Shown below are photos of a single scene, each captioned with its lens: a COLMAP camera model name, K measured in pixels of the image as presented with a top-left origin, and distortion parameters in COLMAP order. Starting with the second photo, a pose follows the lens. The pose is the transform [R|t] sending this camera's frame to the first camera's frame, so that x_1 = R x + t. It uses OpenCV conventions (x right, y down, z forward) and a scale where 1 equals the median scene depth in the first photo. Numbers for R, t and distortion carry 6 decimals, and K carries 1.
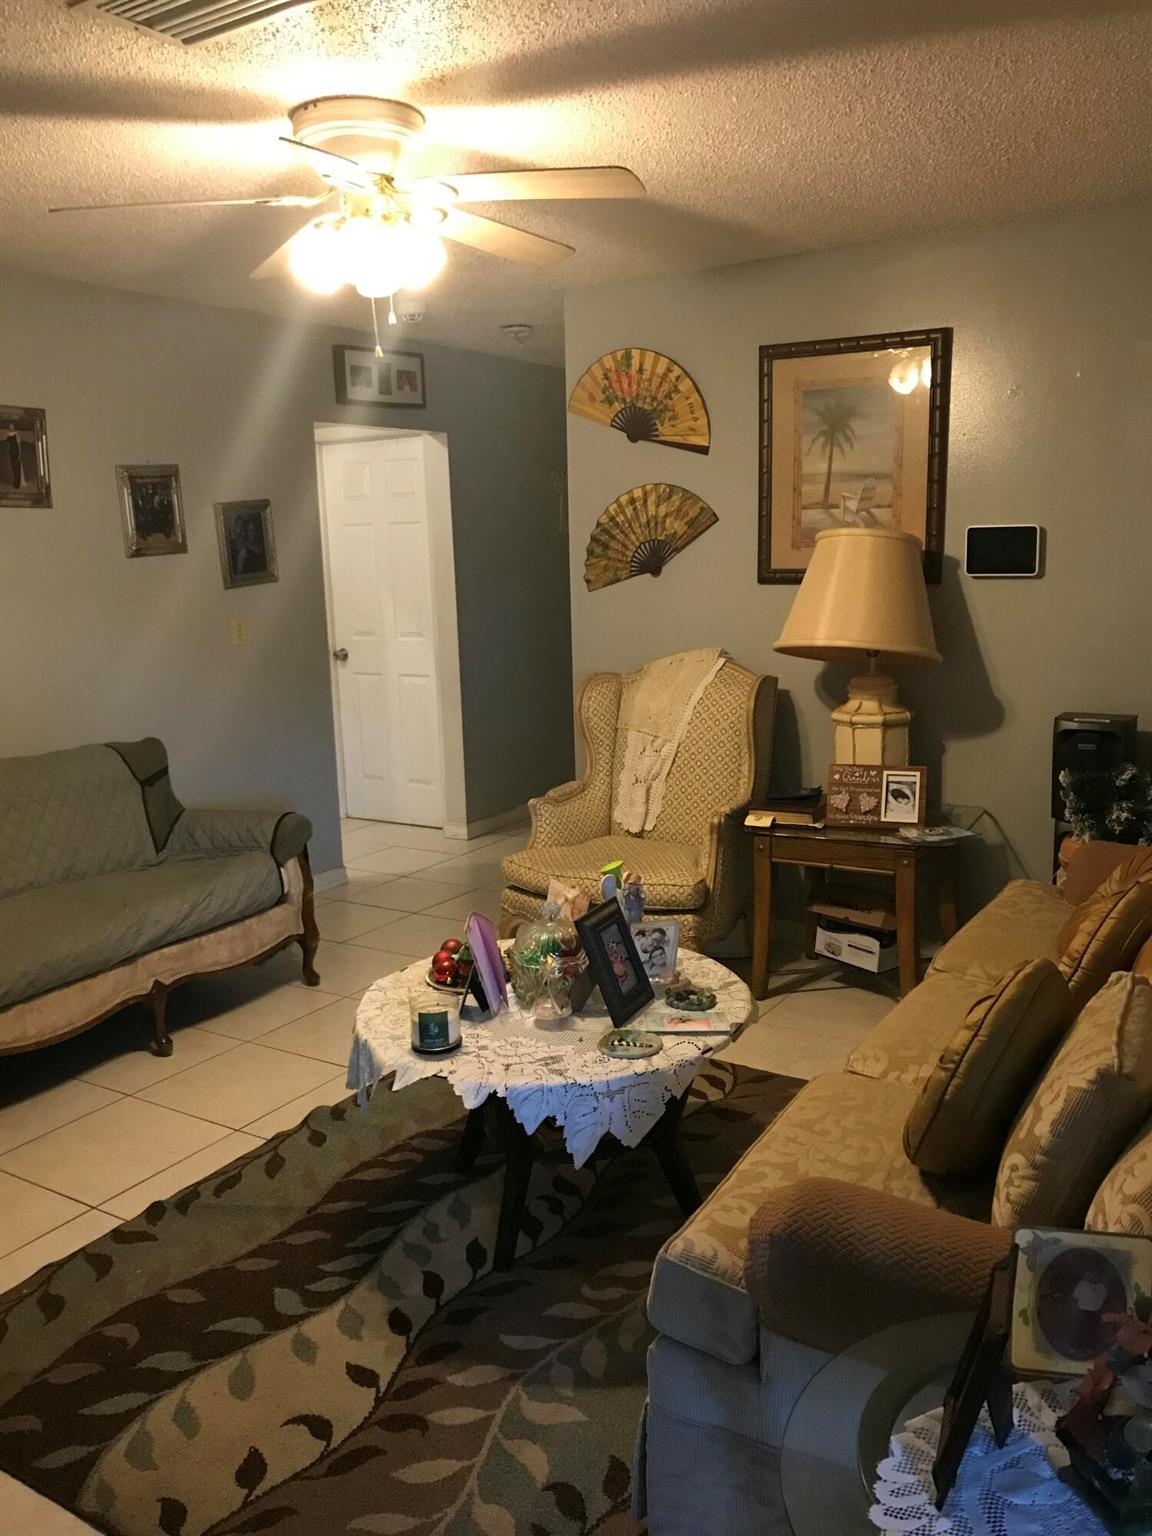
lens RADIAL K [[1249.6, 0, 578.5], [0, 1249.6, 767.7], [0, 0, 1]] dist [0.014087, -0.010641]
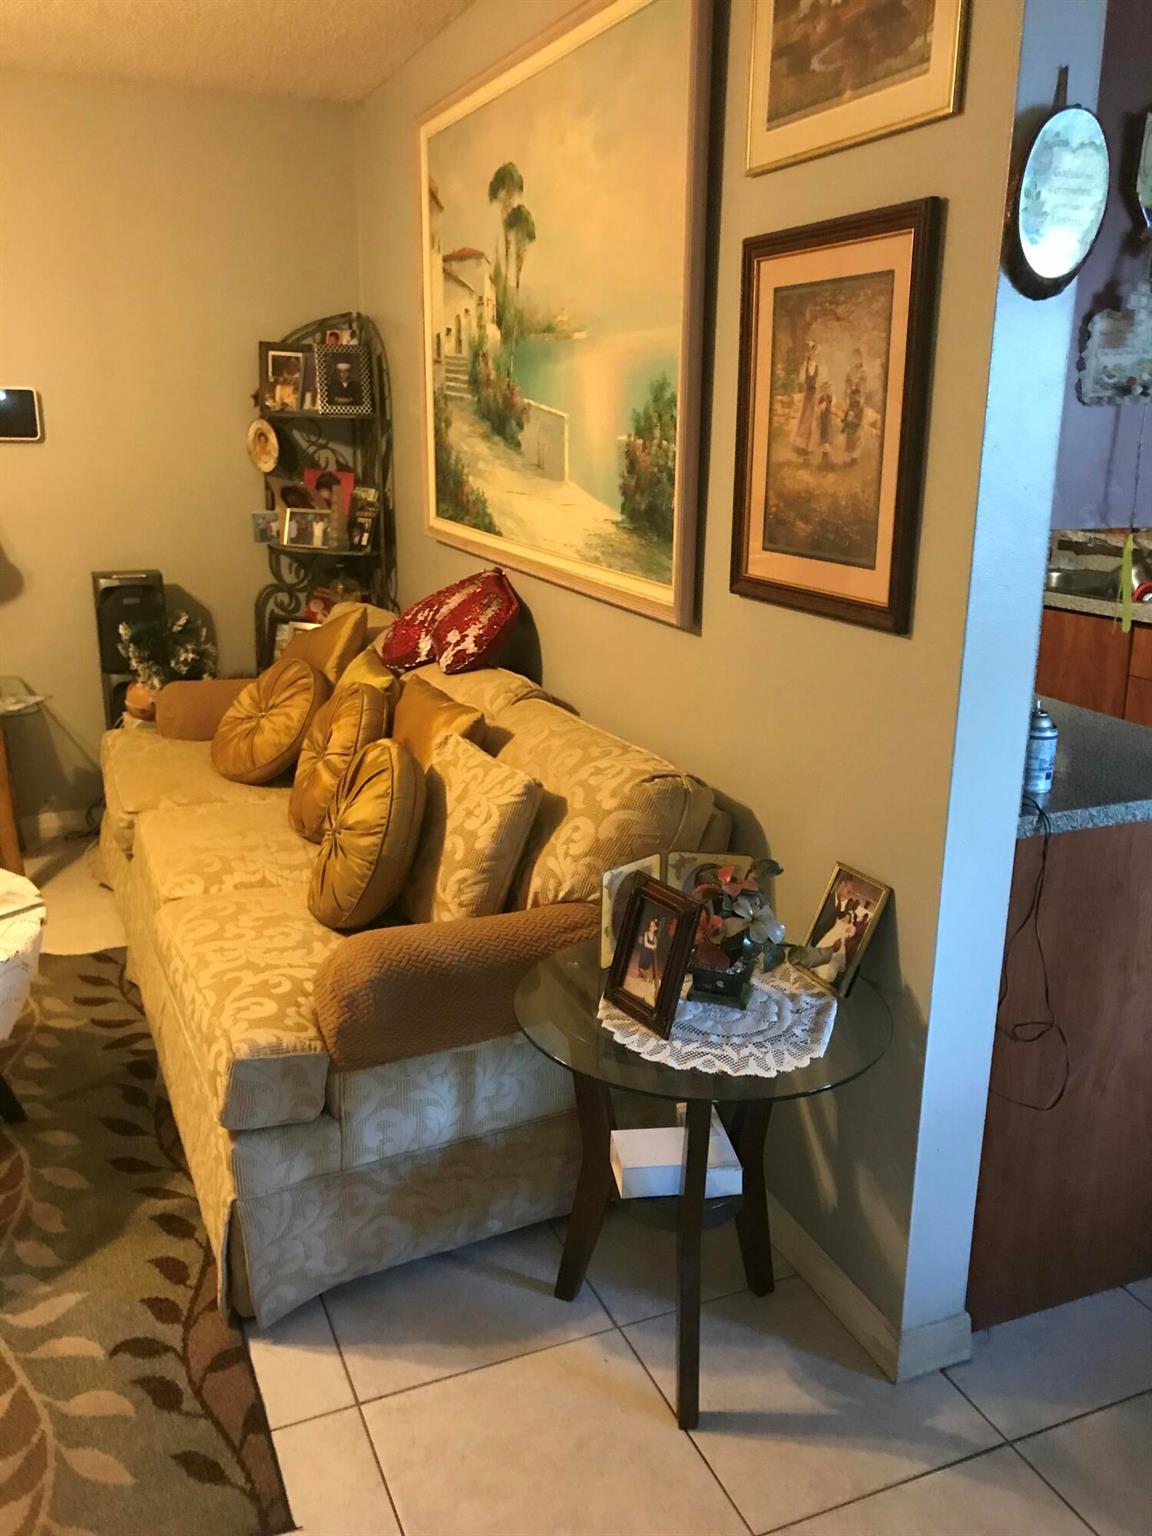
lens RADIAL K [[1249.6, 0, 572.1], [0, 1249.6, 769.4], [0, 0, 1]] dist [0.014087, -0.010641]
pose [[0.565315, -0.199411, 0.800409, -0.292944], [0.126936, 0.979812, 0.154454, 0.007586], [-0.815050, 0.014286, 0.579215, 0.067989]]
